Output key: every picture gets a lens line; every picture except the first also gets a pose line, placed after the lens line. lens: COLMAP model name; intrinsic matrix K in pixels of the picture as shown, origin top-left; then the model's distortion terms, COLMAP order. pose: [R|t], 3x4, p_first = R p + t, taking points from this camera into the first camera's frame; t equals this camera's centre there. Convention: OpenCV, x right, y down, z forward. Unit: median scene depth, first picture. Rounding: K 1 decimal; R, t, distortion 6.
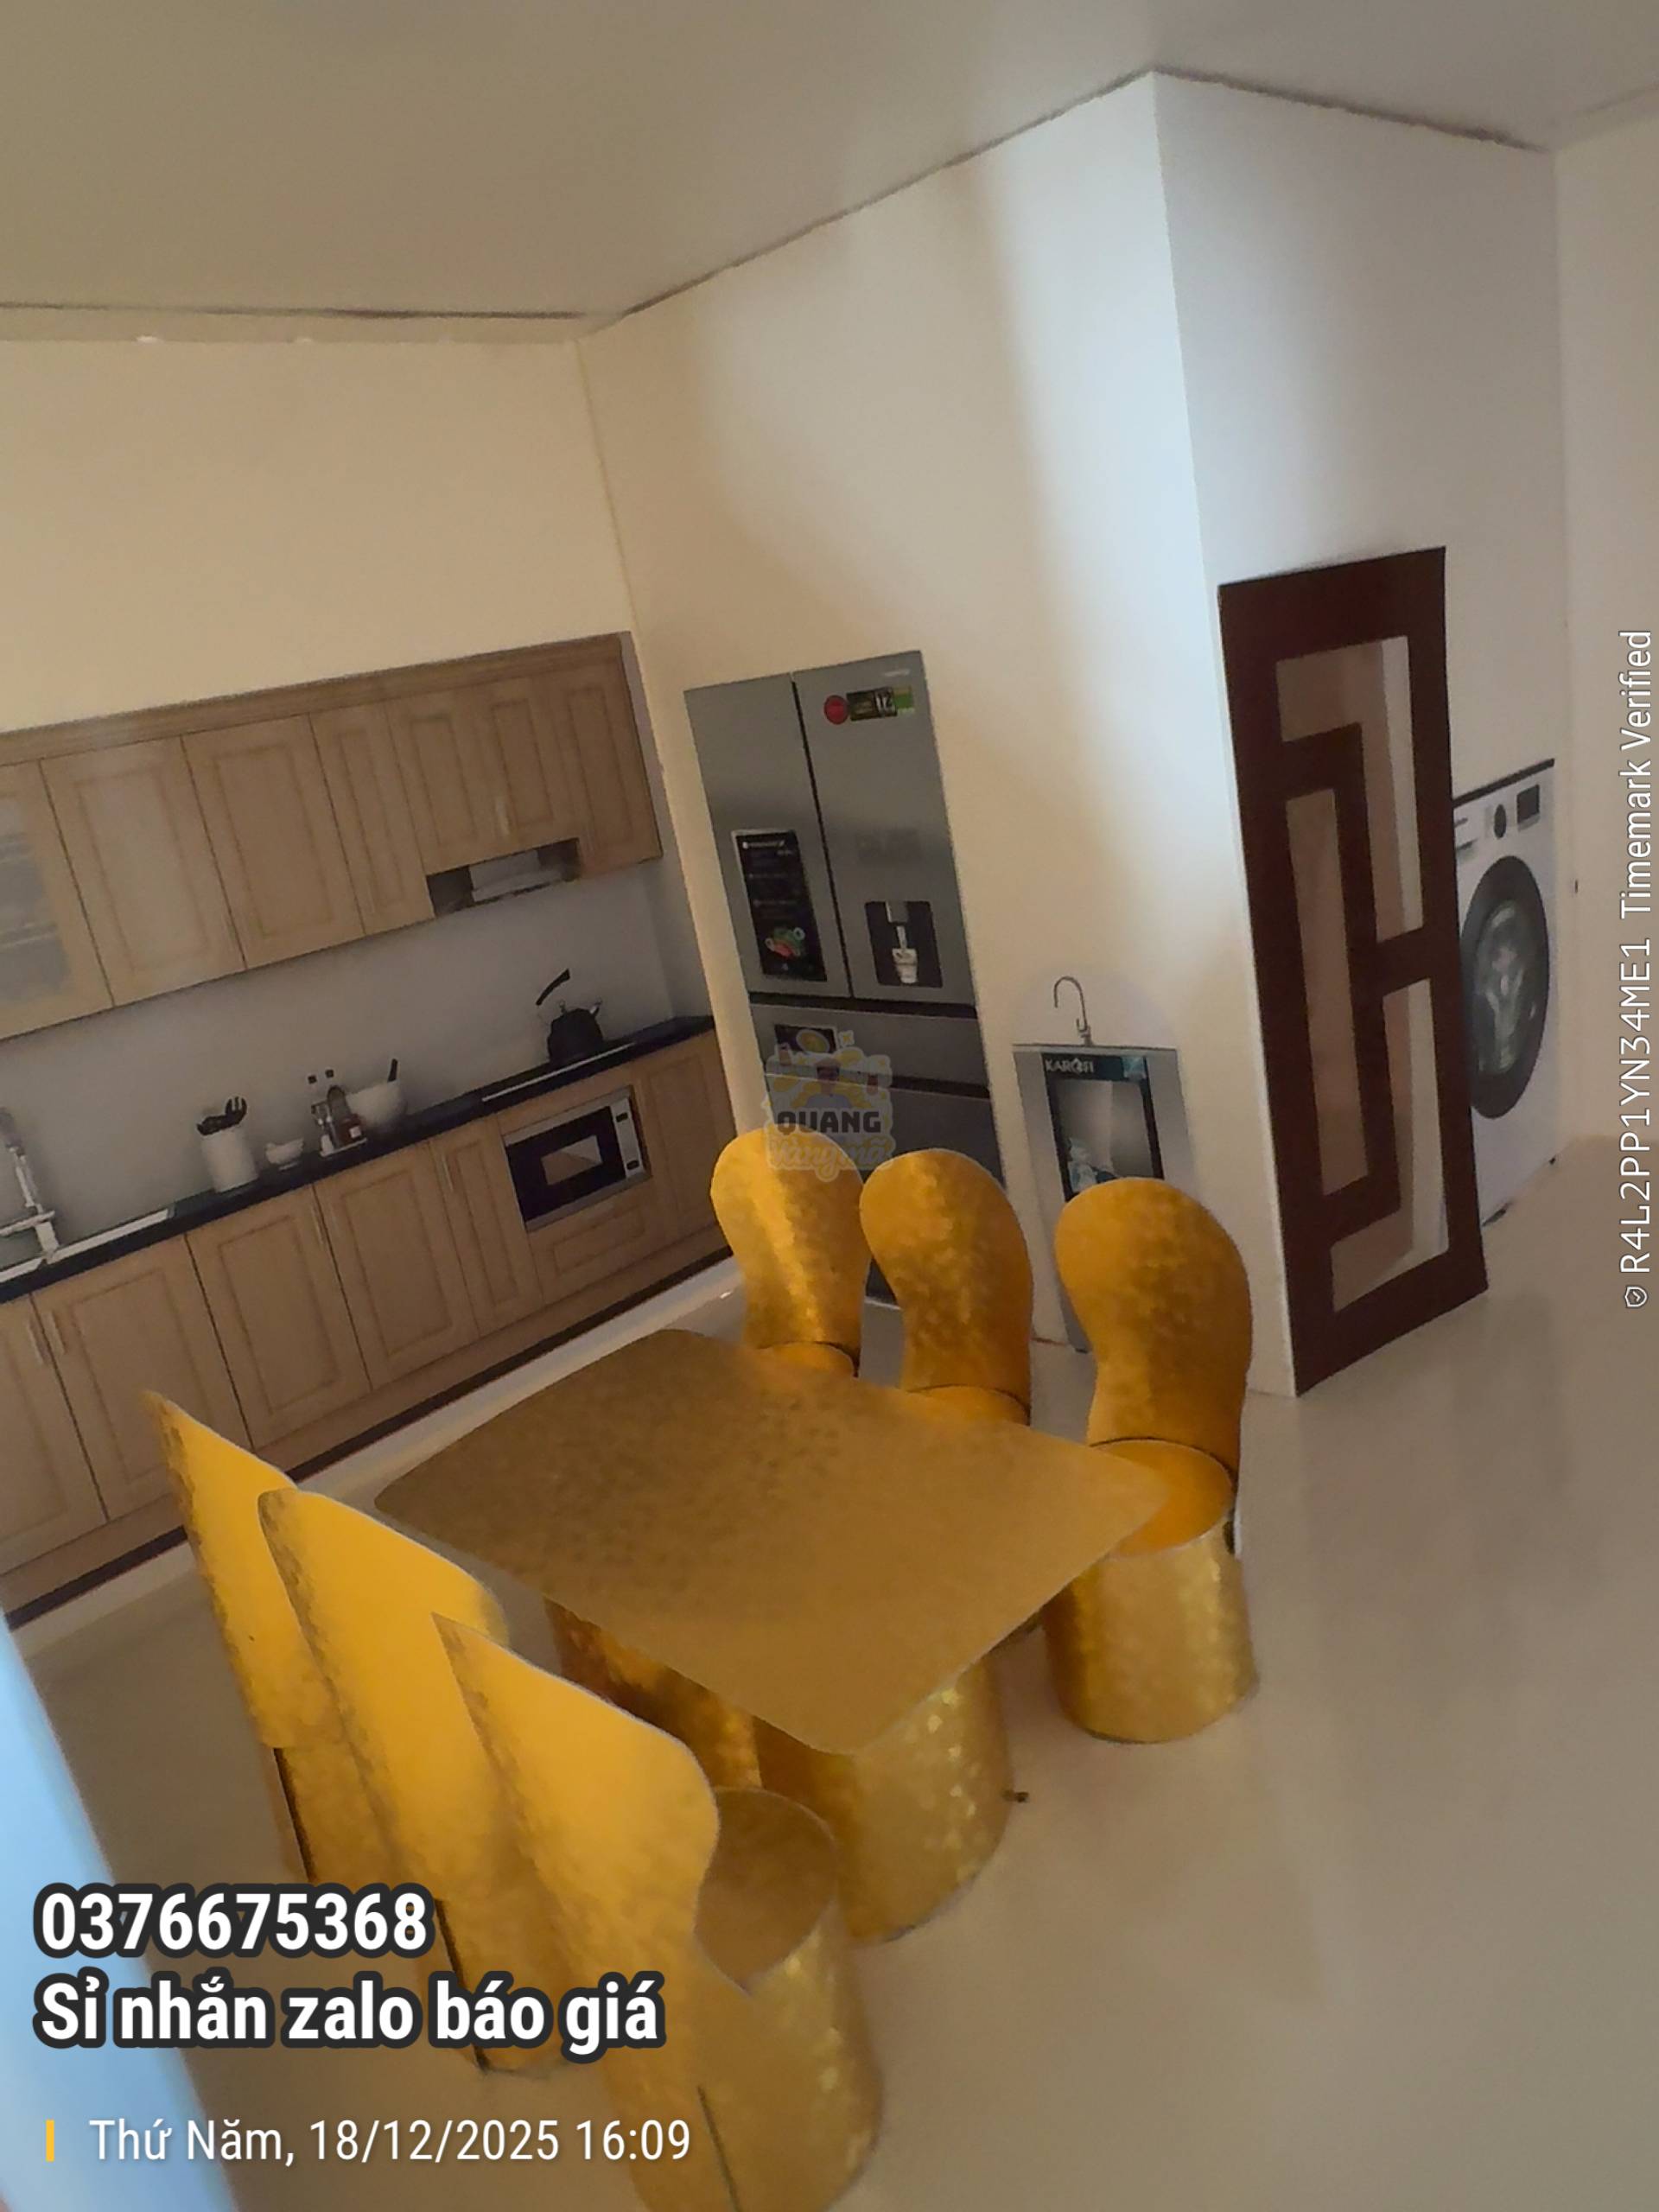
lens RADIAL K [[1566.7, 0, 826.9], [0, 1566.7, 1092.5], [0, 0, 1]] dist [0.010039, -0.016279]
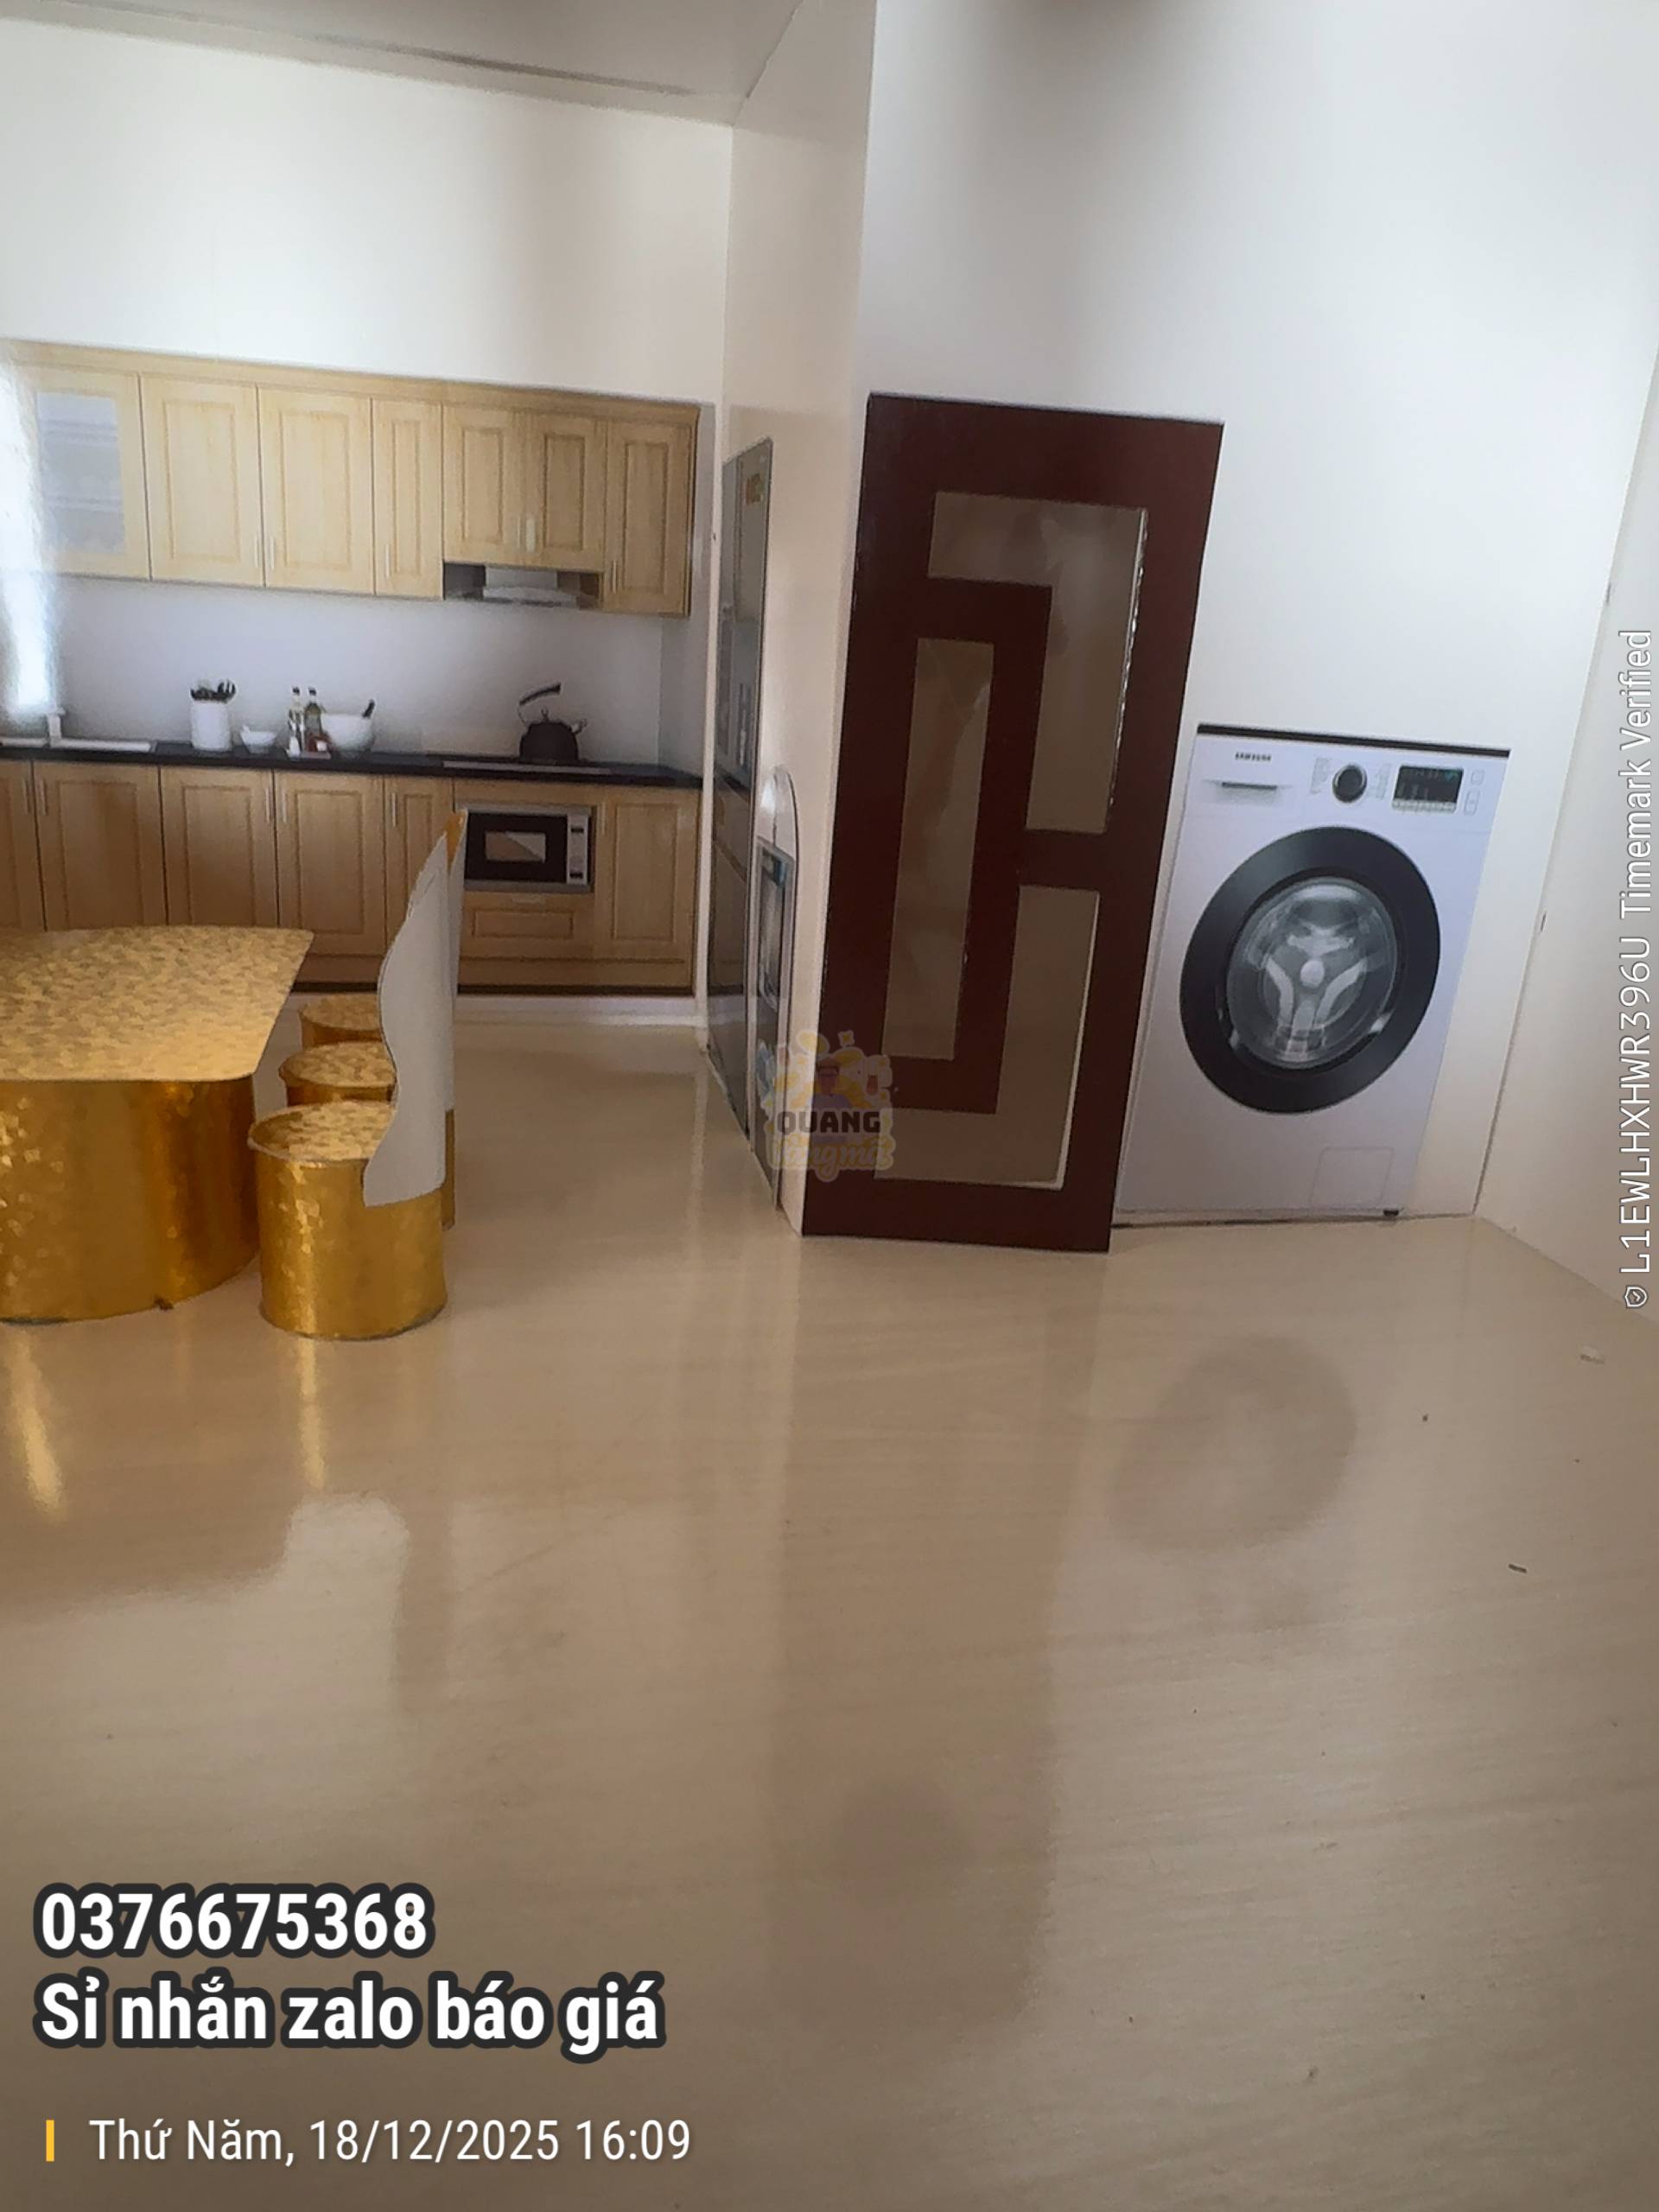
lens RADIAL K [[1566.7, 0, 847.0], [0, 1566.7, 1106.3], [0, 0, 1]] dist [0.010039, -0.016279]
pose [[0.813823, 0.377533, -0.441771, 0.656957], [-0.351019, 0.925223, 0.144044, -0.033838], [0.463118, 0.037843, 0.885489, 0.102267]]
